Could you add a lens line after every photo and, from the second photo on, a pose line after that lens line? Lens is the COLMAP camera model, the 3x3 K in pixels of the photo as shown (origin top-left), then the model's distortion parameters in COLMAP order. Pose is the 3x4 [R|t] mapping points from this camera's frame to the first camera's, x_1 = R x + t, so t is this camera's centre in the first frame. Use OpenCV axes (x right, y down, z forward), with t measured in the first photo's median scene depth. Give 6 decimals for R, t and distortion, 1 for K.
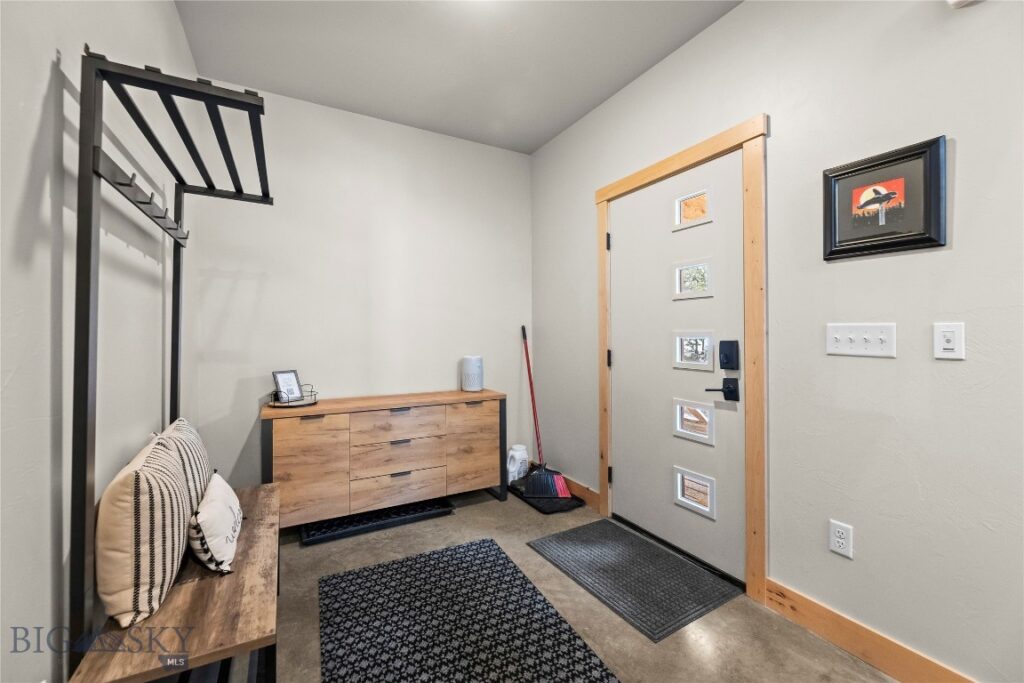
lens RADIAL K [[411.7, 0, 512.9], [0, 411.7, 340.9], [0, 0, 1]] dist [-0.002361, 0.000105]
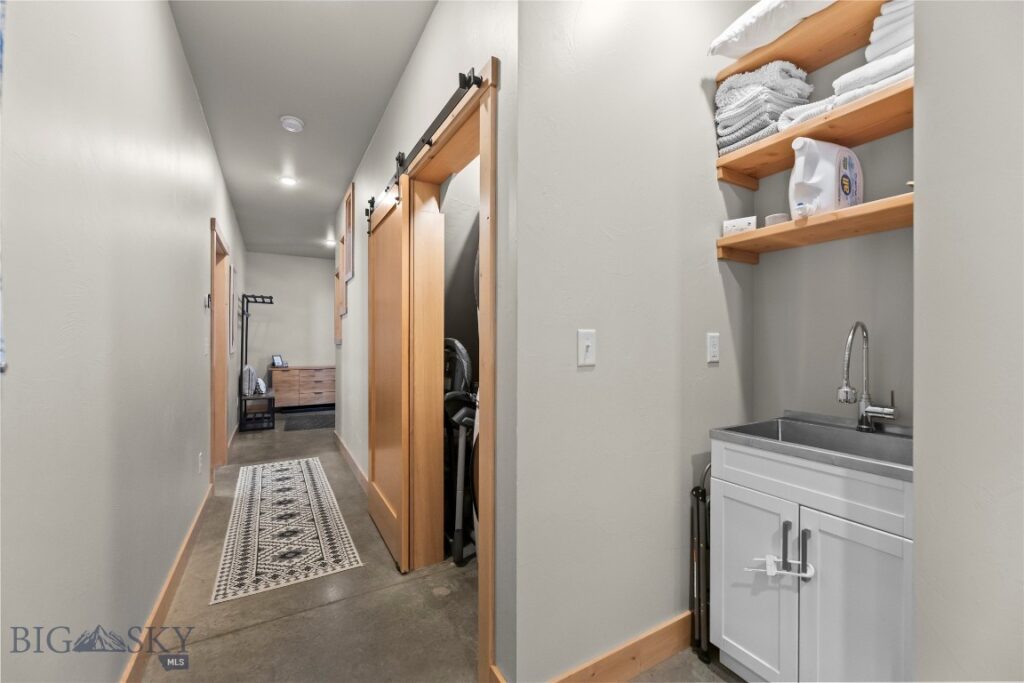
lens RADIAL K [[411.7, 0, 508.9], [0, 411.7, 338.3], [0, 0, 1]] dist [-0.002361, 0.000105]
pose [[0.999804, 0.005487, 0.019024, 1.020351], [-0.005336, 0.999954, -0.007988, -0.030812], [-0.019067, 0.007885, 0.999787, -1.918482]]
